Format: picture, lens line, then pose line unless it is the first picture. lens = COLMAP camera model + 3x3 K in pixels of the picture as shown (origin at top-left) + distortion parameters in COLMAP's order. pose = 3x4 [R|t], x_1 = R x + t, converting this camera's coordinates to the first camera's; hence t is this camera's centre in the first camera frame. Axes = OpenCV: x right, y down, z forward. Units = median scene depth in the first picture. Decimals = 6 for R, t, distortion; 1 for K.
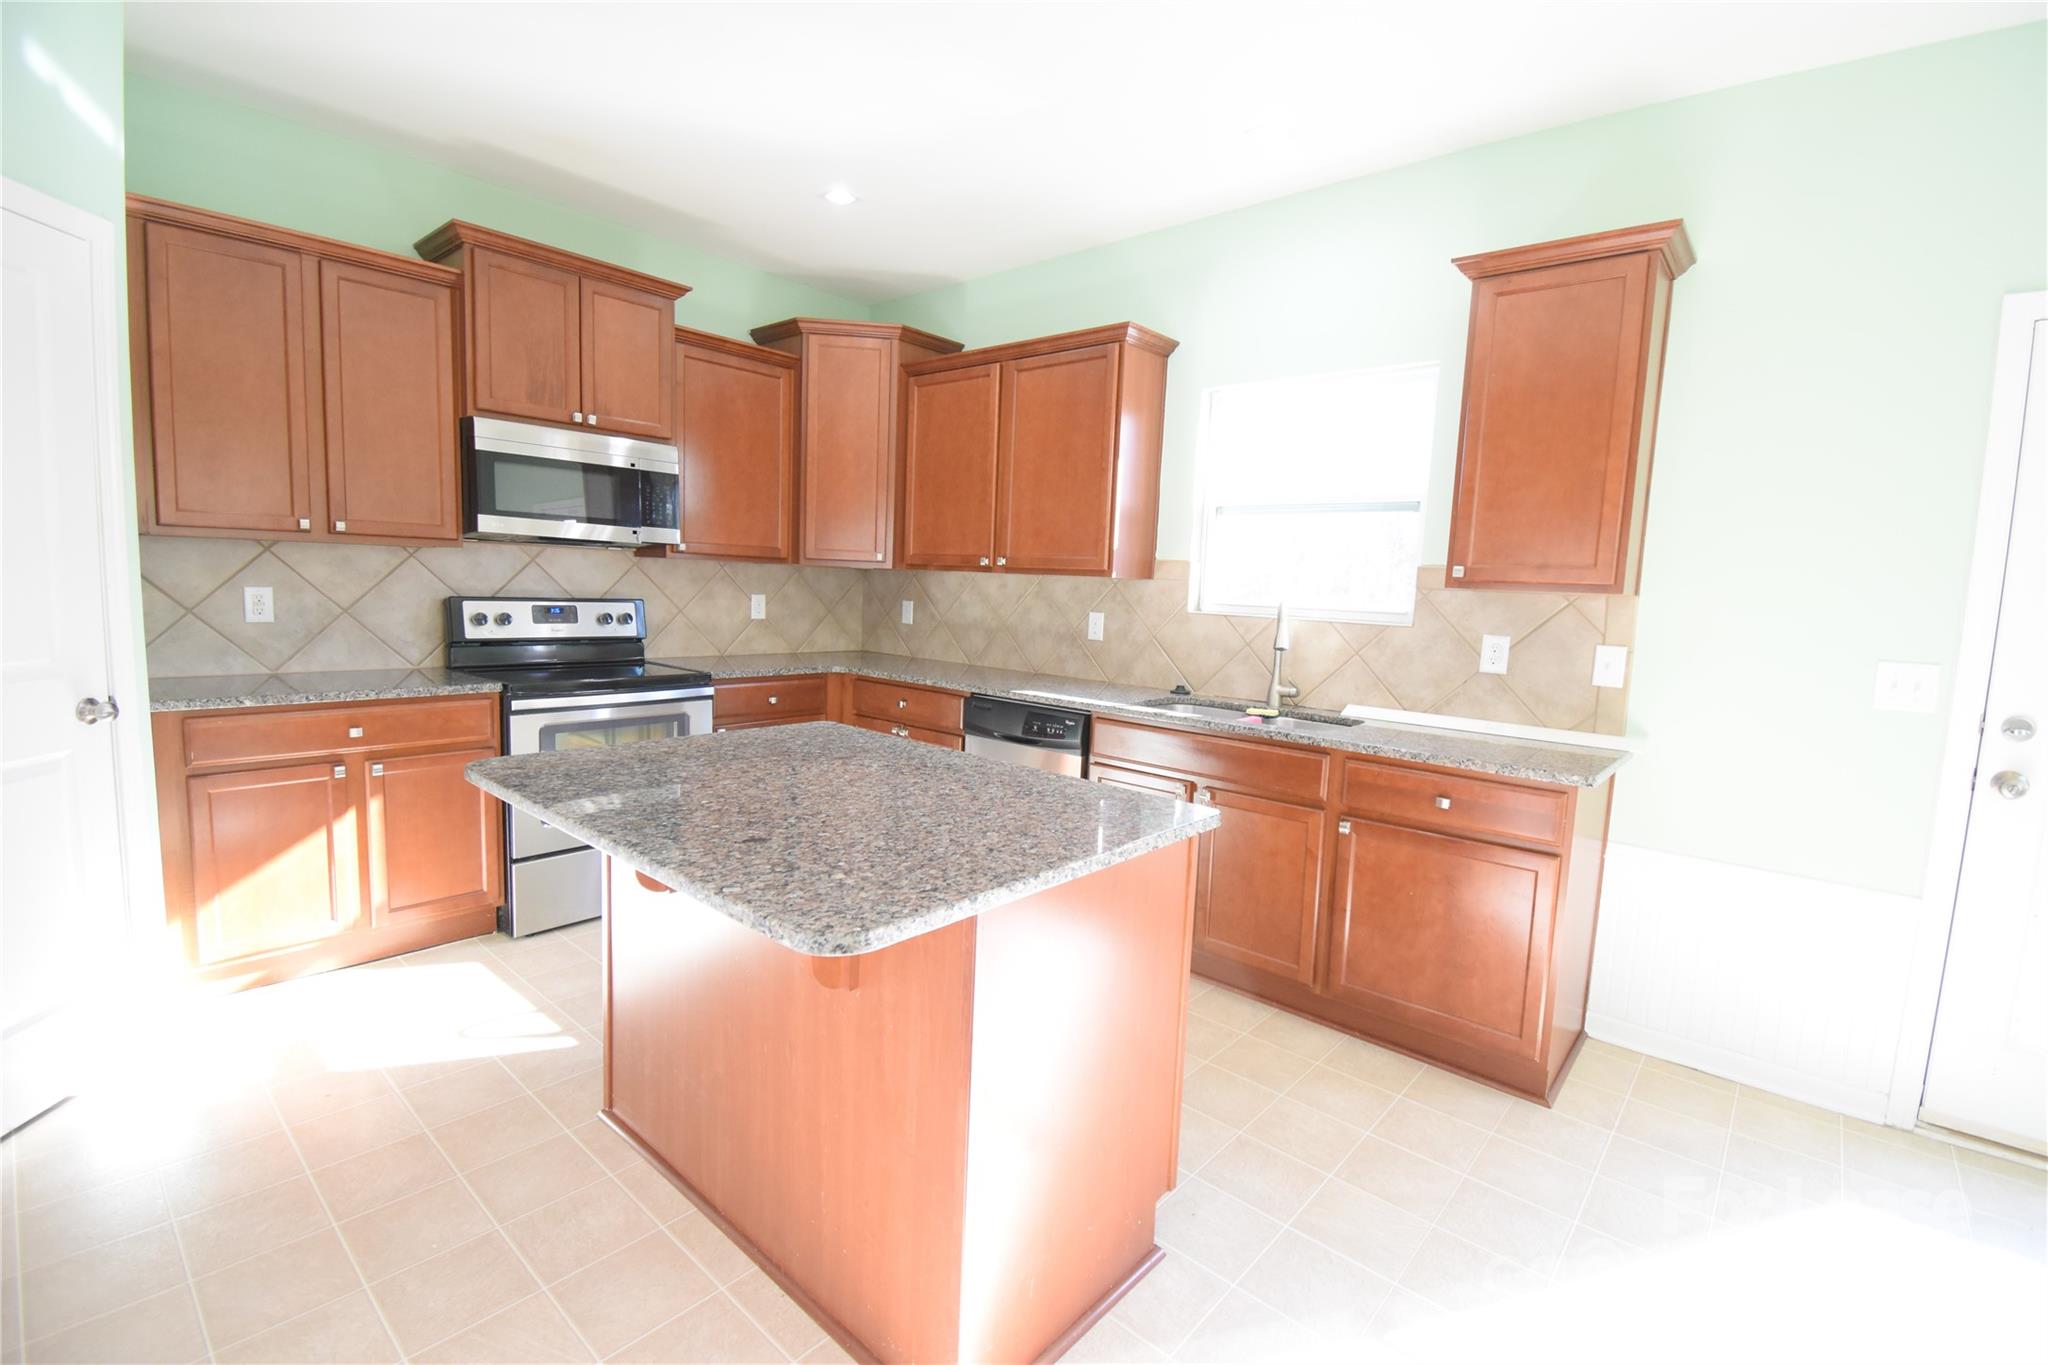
lens RADIAL K [[902.7, 0, 1024.0], [0, 902.7, 682.5], [0, 0, 1]] dist [0.024233, -0.027140]
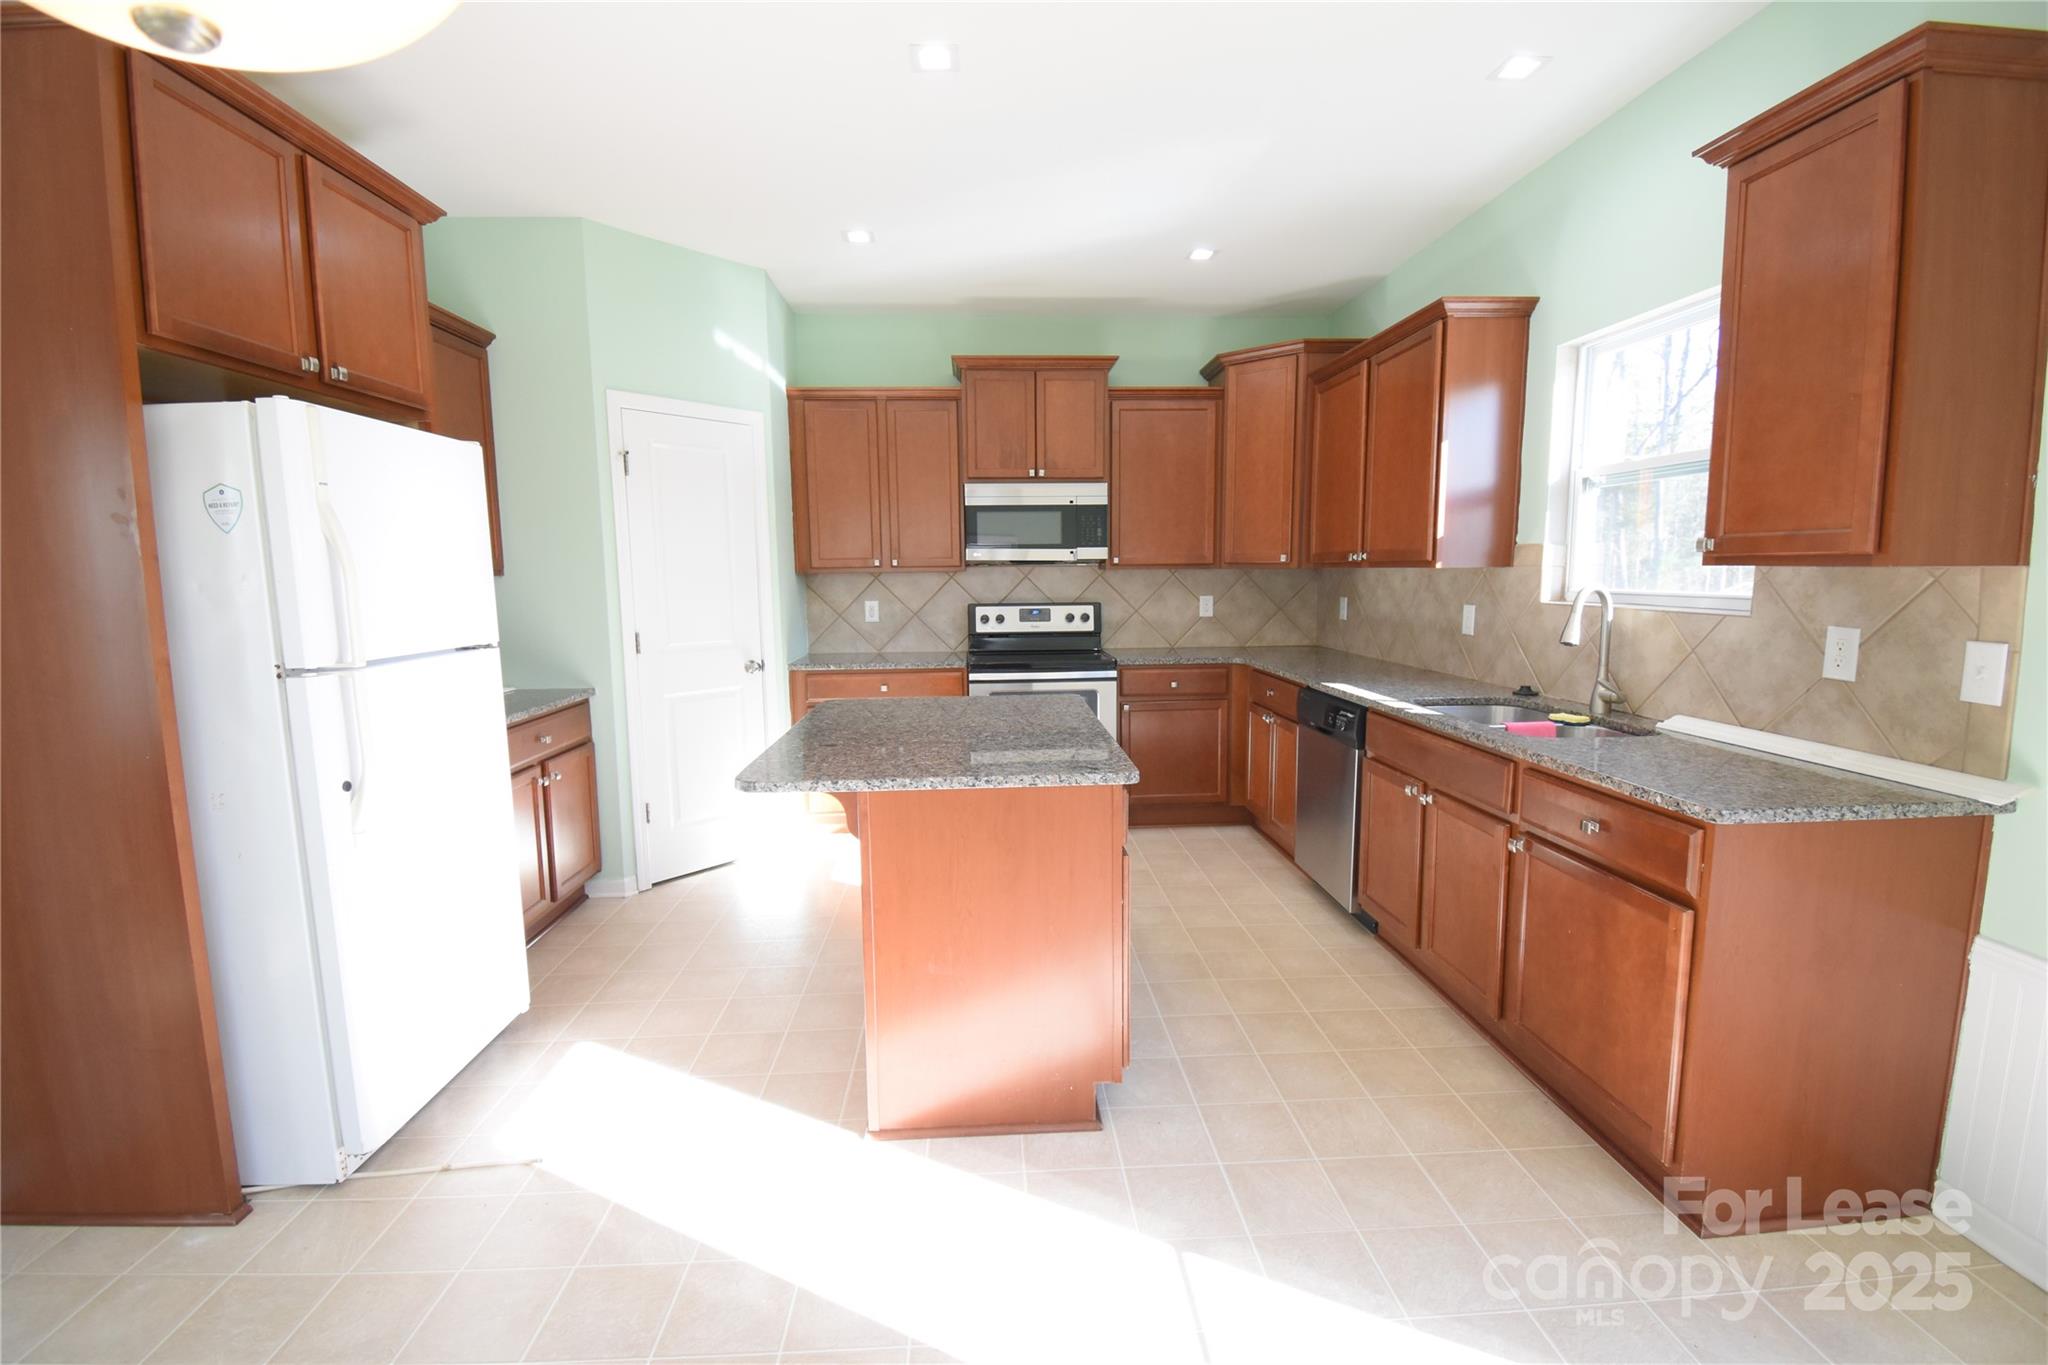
lens RADIAL K [[902.7, 0, 1024.0], [0, 902.7, 682.5], [0, 0, 1]] dist [0.024233, -0.027140]
pose [[0.696051, 0.040619, -0.716842, 0.497418], [-0.040714, 0.999025, 0.017075, 0.005098], [0.716837, 0.017300, 0.697026, 0.031608]]
